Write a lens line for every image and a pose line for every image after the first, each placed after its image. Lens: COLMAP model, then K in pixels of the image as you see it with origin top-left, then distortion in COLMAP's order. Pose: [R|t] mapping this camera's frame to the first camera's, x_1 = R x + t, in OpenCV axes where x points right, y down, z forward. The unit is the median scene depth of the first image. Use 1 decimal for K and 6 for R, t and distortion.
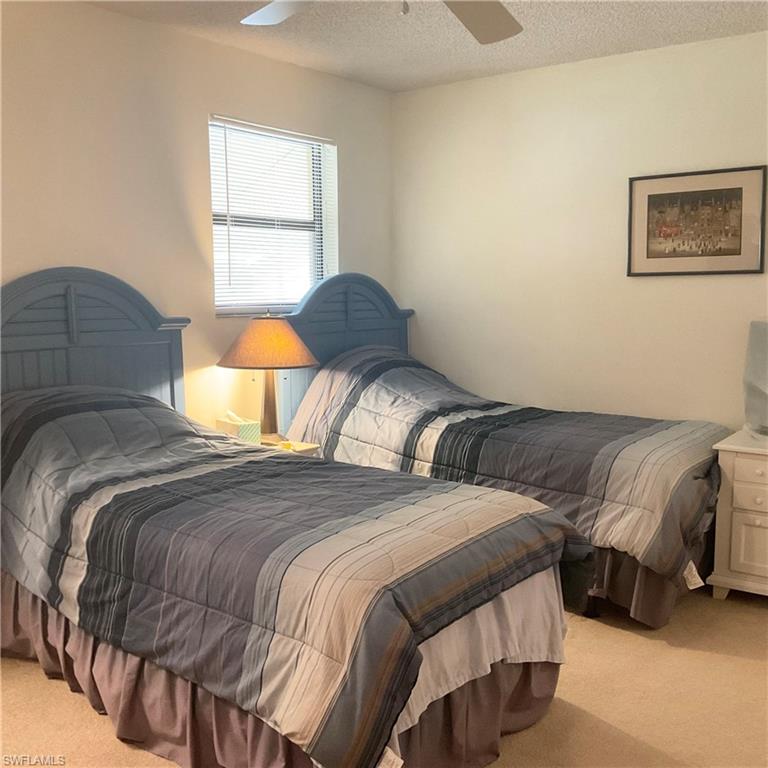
lens RADIAL K [[844.8, 0, 385.6], [0, 844.8, 382.9], [0, 0, 1]] dist [0.137868, -0.308418]
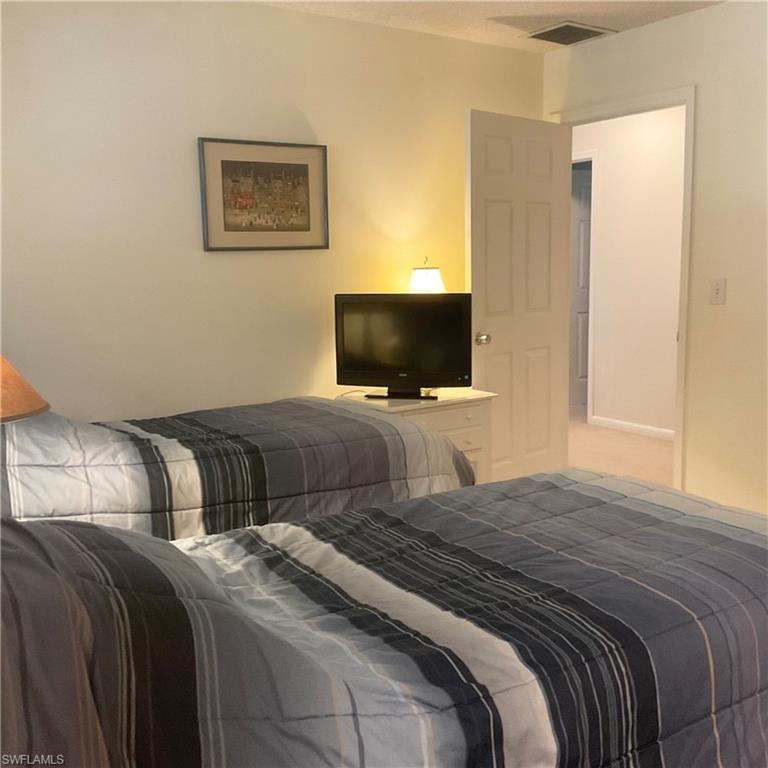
lens RADIAL K [[844.8, 0, 385.6], [0, 844.8, 382.9], [0, 0, 1]] dist [0.137868, -0.308418]
pose [[0.316913, -0.135680, 0.938700, -0.520301], [0.127697, 0.986807, 0.099522, -0.056632], [-0.939819, 0.088329, 0.330058, 0.569712]]
